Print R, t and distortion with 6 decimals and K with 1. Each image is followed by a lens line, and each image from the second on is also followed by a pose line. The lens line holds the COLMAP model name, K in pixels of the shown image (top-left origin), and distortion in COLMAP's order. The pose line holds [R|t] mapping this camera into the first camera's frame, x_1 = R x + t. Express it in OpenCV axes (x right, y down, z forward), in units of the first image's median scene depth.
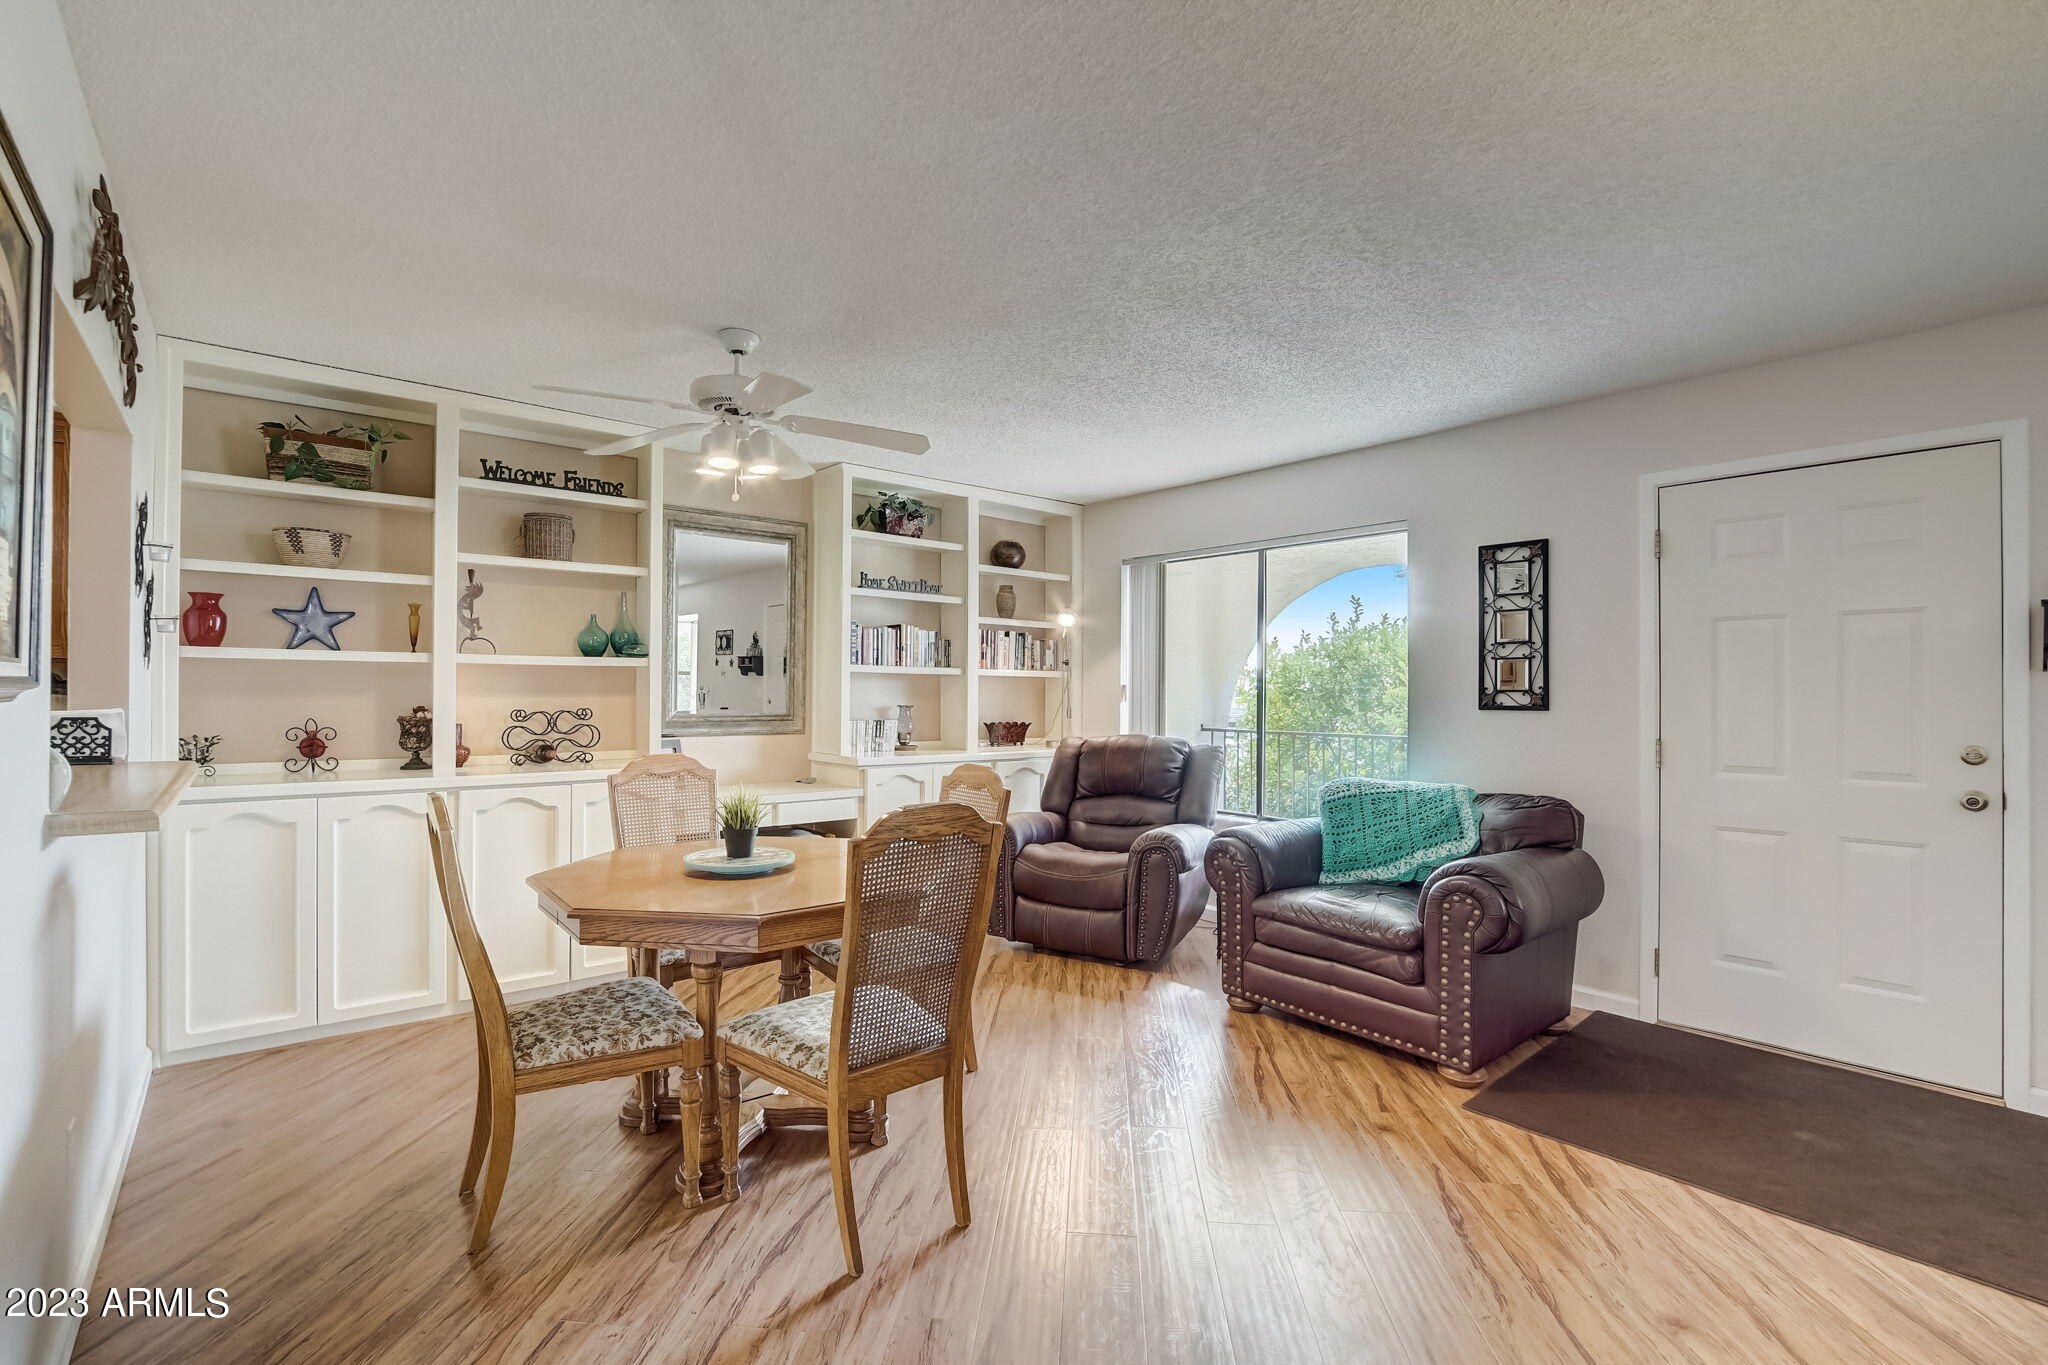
lens RADIAL K [[912.5, 0, 1013.0], [0, 912.5, 690.1], [0, 0, 1]] dist [-0.035817, 0.007391]
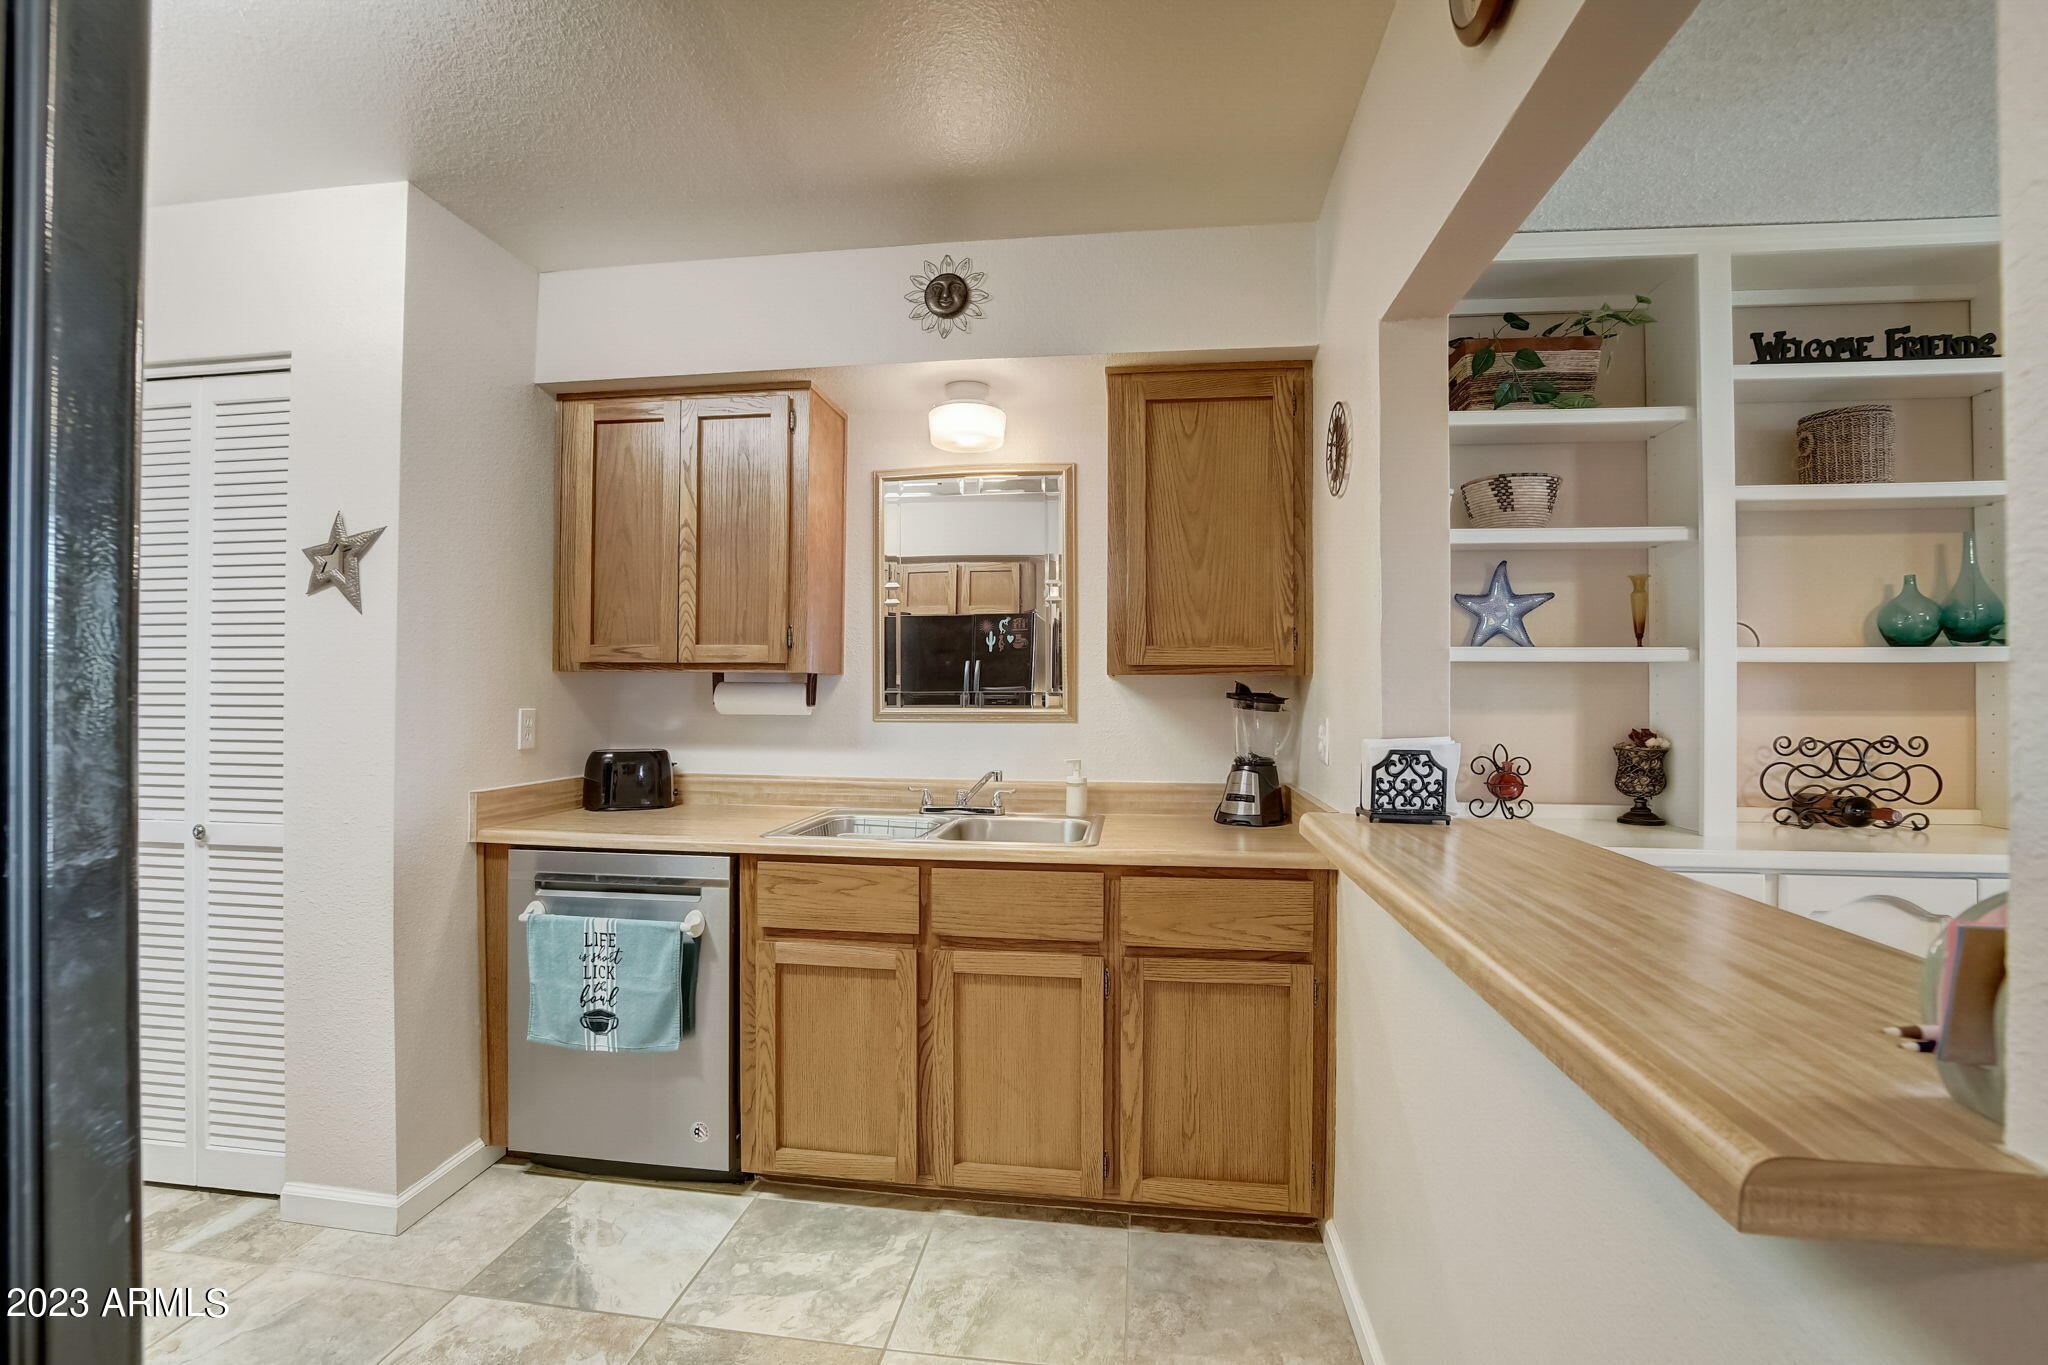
lens RADIAL K [[912.5, 0, 1013.0], [0, 912.5, 690.1], [0, 0, 1]] dist [-0.035817, 0.007391]
pose [[0.668043, -0.006012, -0.744098, -0.474838], [-0.000177, 0.999966, -0.008238, -0.005060], [0.744122, 0.005635, 0.668020, 0.210621]]
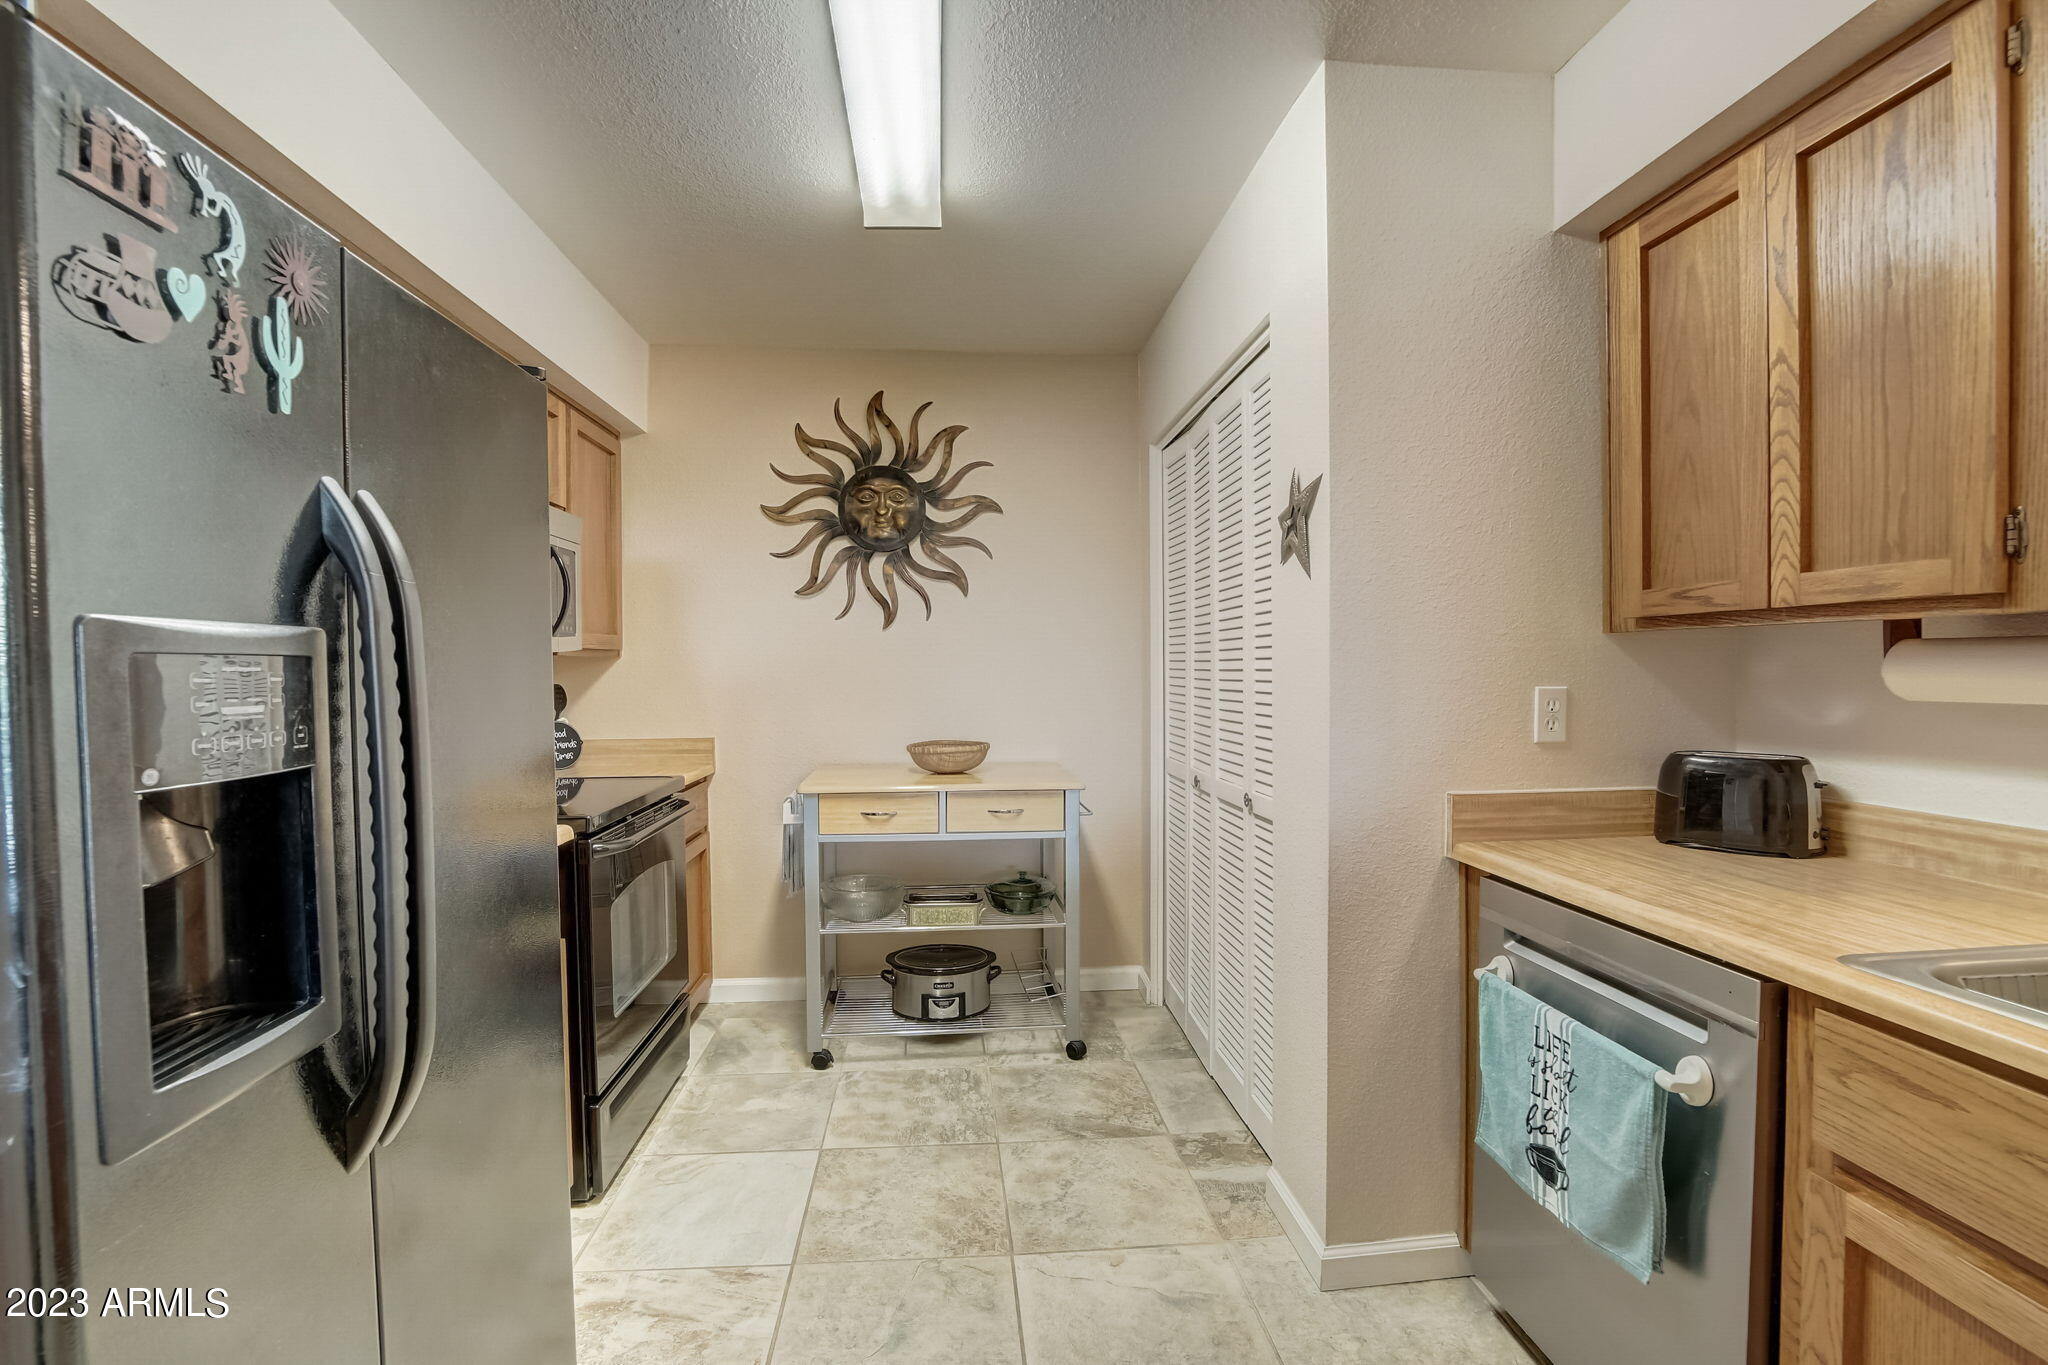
lens RADIAL K [[912.5, 0, 1013.0], [0, 912.5, 690.1], [0, 0, 1]] dist [-0.035817, 0.007391]
pose [[-0.582326, 0.017436, -0.812768, -0.656989], [0.008469, 0.999846, 0.015381, -0.004879], [0.812911, 0.002073, -0.582384, 0.442970]]
